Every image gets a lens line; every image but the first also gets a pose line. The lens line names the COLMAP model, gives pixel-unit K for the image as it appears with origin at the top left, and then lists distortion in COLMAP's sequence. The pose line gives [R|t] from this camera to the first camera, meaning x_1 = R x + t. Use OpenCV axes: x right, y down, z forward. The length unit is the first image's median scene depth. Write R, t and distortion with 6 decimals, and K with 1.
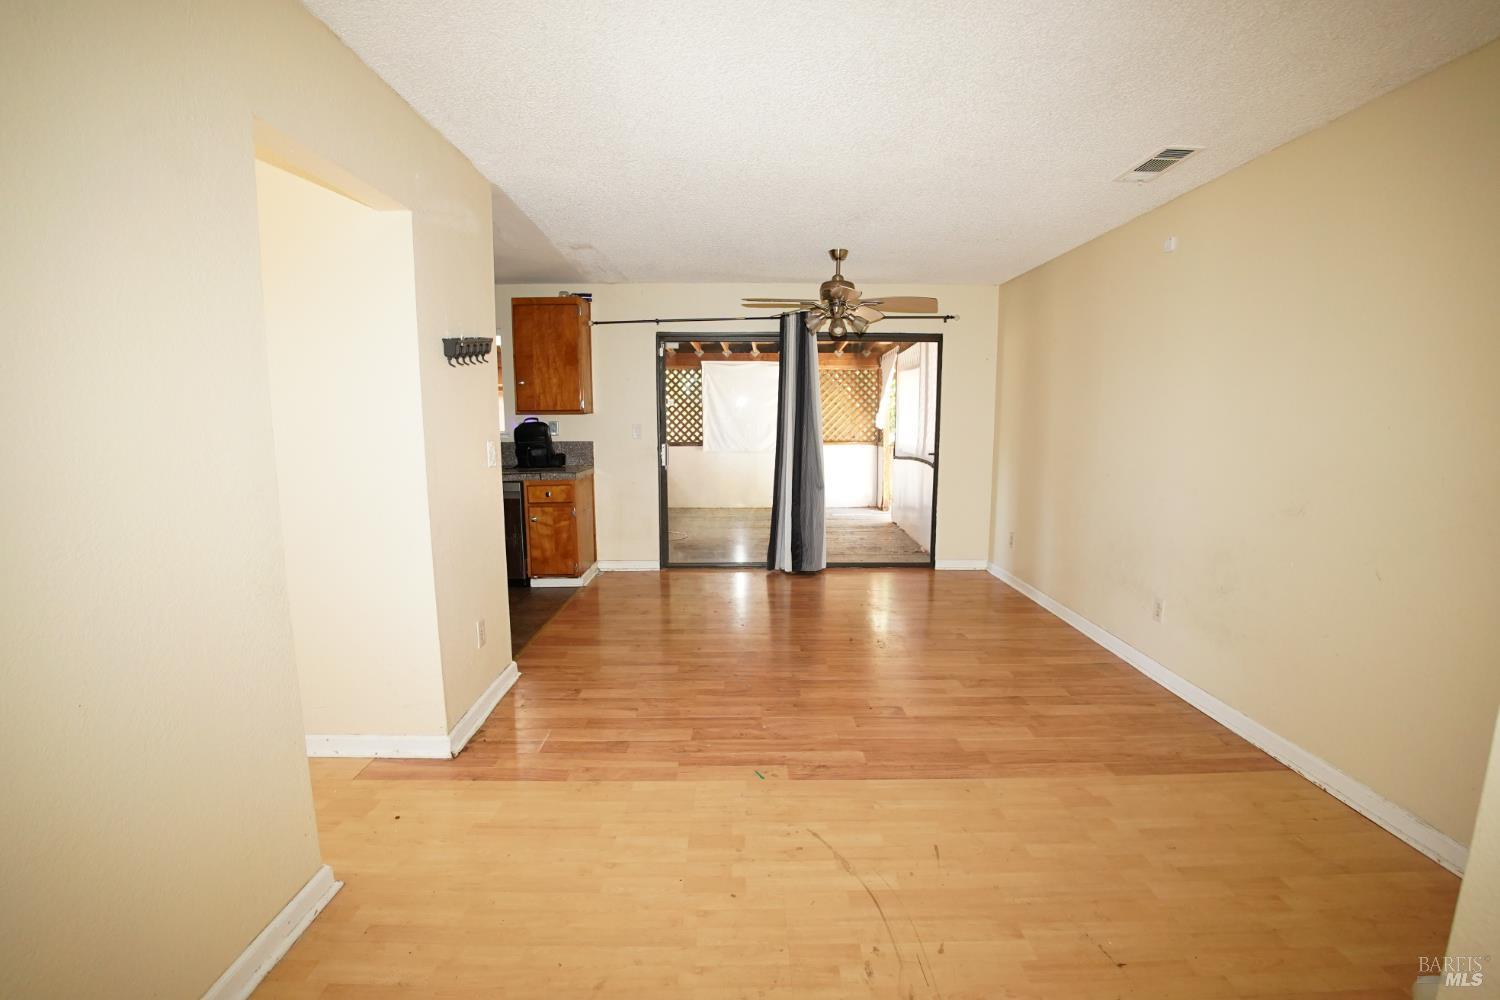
lens RADIAL K [[653.4, 0, 753.4], [0, 653.4, 501.5], [0, 0, 1]] dist [-0.068472, 0.014052]
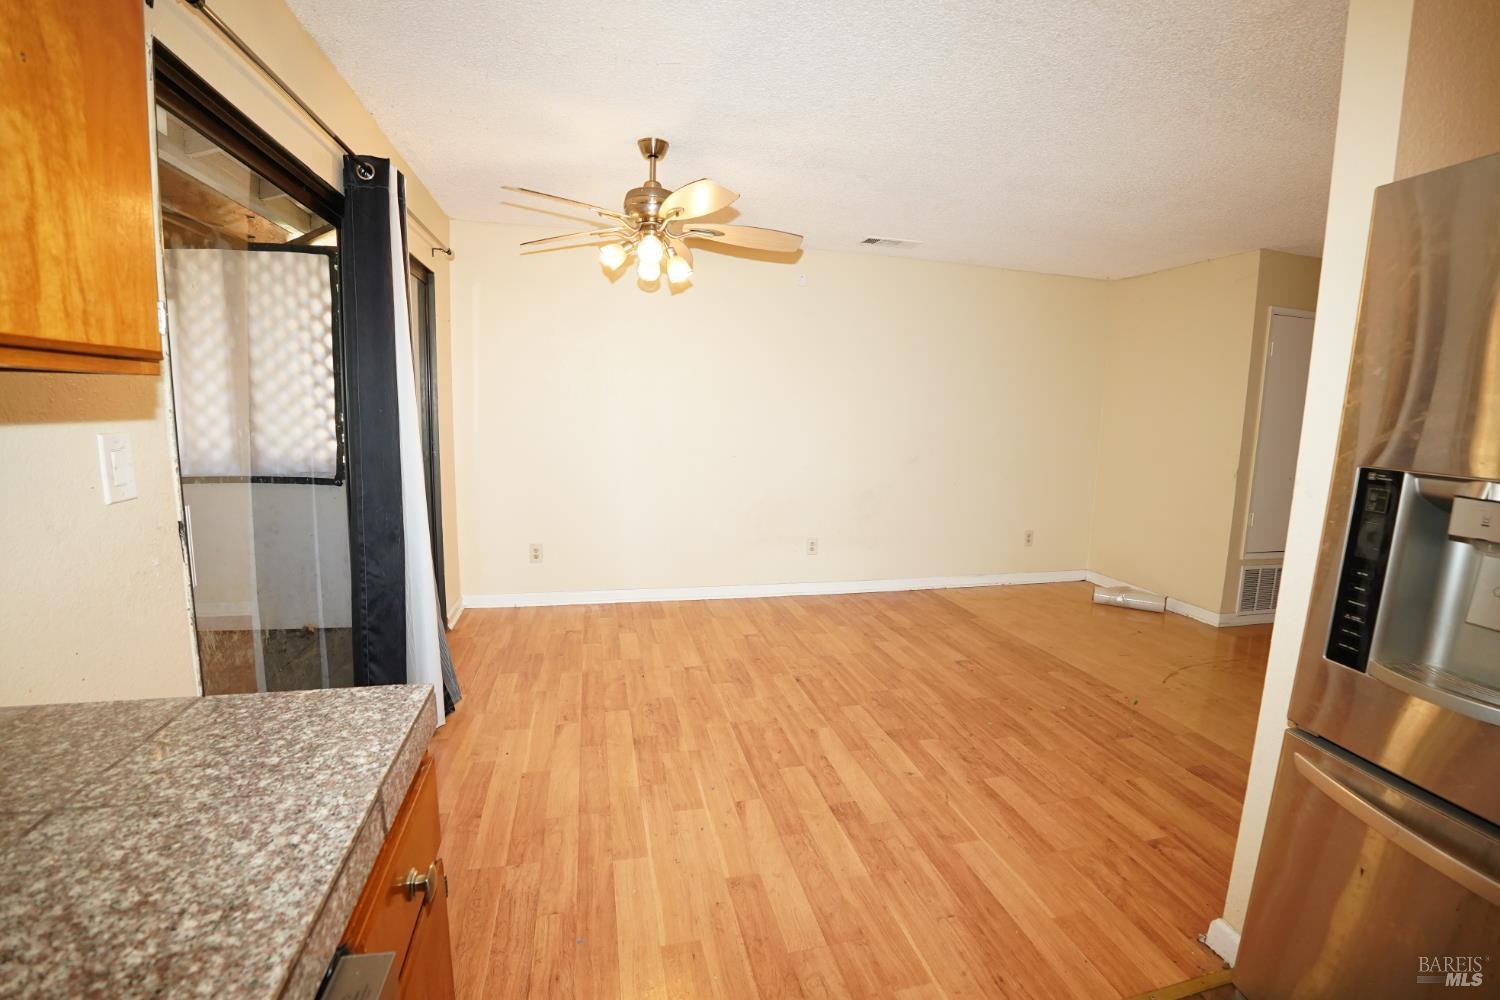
lens RADIAL K [[653.4, 0, 753.4], [0, 653.4, 501.5], [0, 0, 1]] dist [-0.068472, 0.014052]
pose [[-0.222429, -0.144639, 0.964160, -0.711444], [0.105442, 0.979564, 0.171276, -0.187818], [-0.969230, 0.139760, -0.202633, 1.413466]]
